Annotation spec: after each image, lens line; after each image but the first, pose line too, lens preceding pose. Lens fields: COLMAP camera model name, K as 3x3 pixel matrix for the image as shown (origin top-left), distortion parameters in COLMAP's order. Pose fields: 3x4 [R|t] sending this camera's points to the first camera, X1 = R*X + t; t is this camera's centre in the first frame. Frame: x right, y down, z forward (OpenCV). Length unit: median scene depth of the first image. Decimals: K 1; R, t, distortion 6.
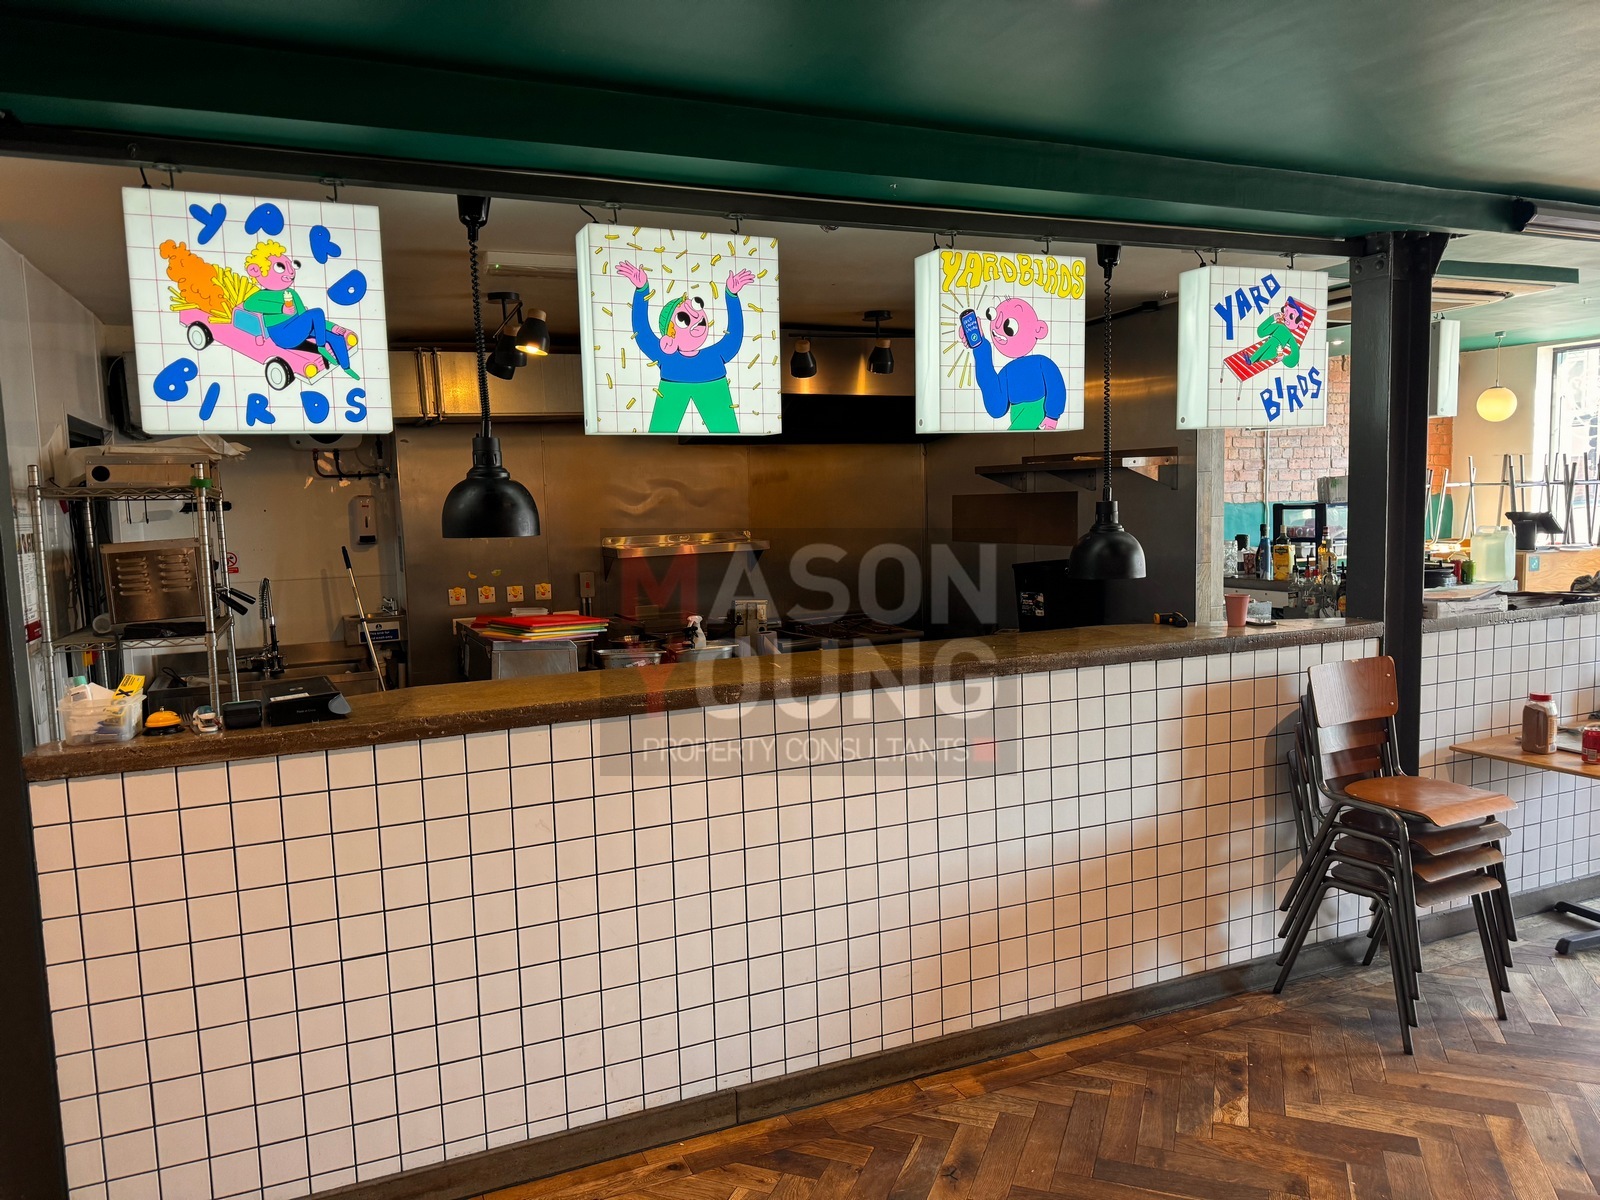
lens RADIAL K [[1135.9, 0, 808.8], [0, 1135.9, 607.9], [0, 0, 1]] dist [0.007161, -0.002994]
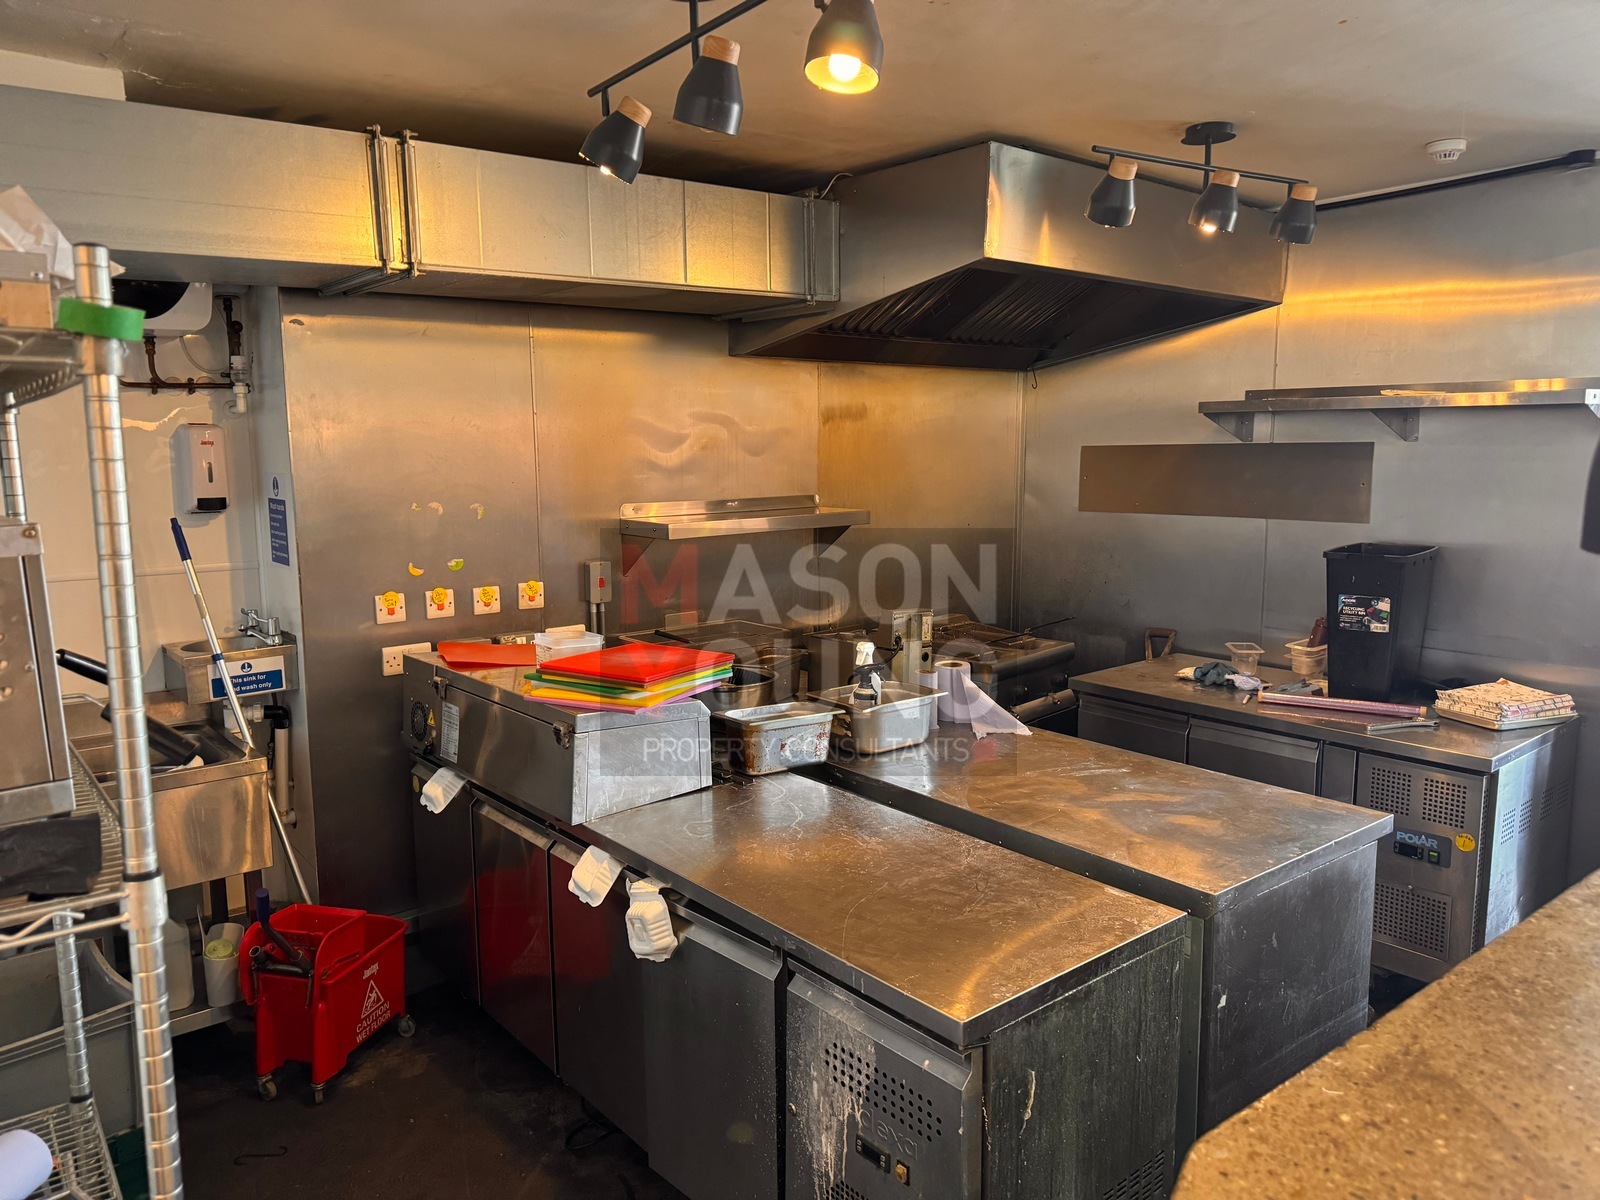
lens RADIAL K [[1160.4, 0, 800.0], [0, 1160.4, 600.0], [0, 0, 1]] dist [0.011629, -0.000682]
pose [[0.969810, -0.012259, 0.243553, -0.250212], [0.005603, 0.999592, 0.028000, -0.028467], [-0.243797, -0.025790, 0.969483, 0.389344]]
